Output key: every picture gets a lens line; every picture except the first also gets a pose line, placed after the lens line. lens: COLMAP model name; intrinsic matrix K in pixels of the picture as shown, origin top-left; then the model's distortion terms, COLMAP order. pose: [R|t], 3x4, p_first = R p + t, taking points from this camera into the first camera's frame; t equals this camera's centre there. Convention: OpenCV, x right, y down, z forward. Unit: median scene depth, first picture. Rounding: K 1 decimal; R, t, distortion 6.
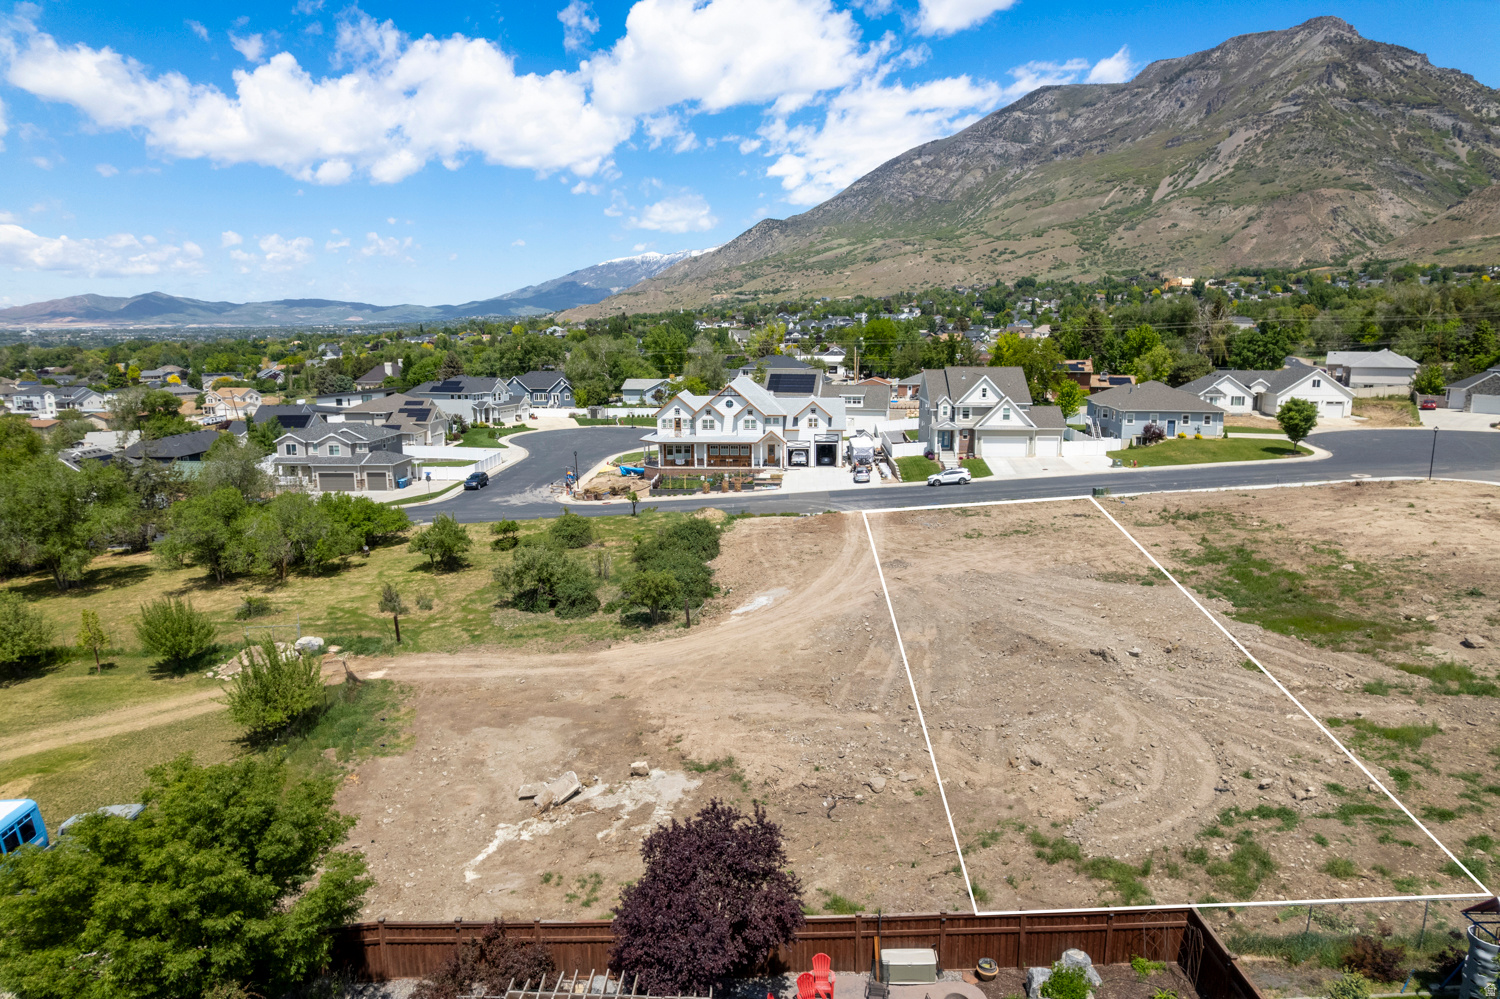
lens RADIAL K [[956.2, 0, 754.0], [0, 956.2, 506.1], [0, 0, 1]] dist [-0.080228, 0.071607]
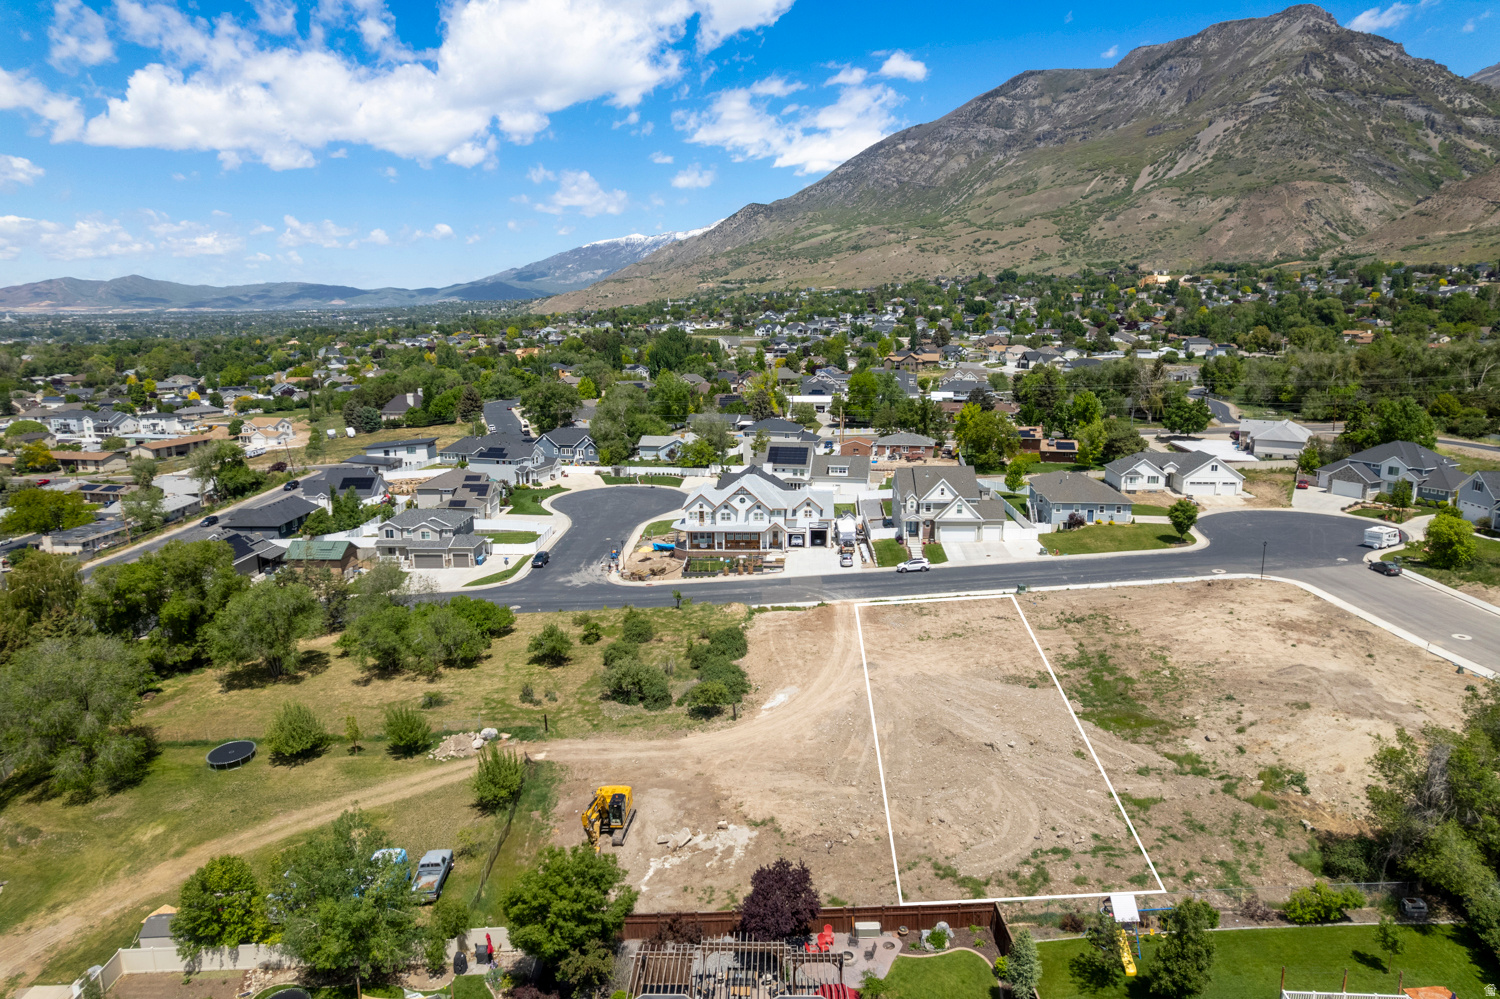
lens RADIAL K [[956.2, 0, 753.7], [0, 956.2, 505.1], [0, 0, 1]] dist [-0.080228, 0.071607]
pose [[0.999878, -0.004906, 0.014808, -0.028649], [0.004629, 0.999815, 0.018687, -0.120880], [-0.014897, -0.018616, 0.999716, -0.261546]]
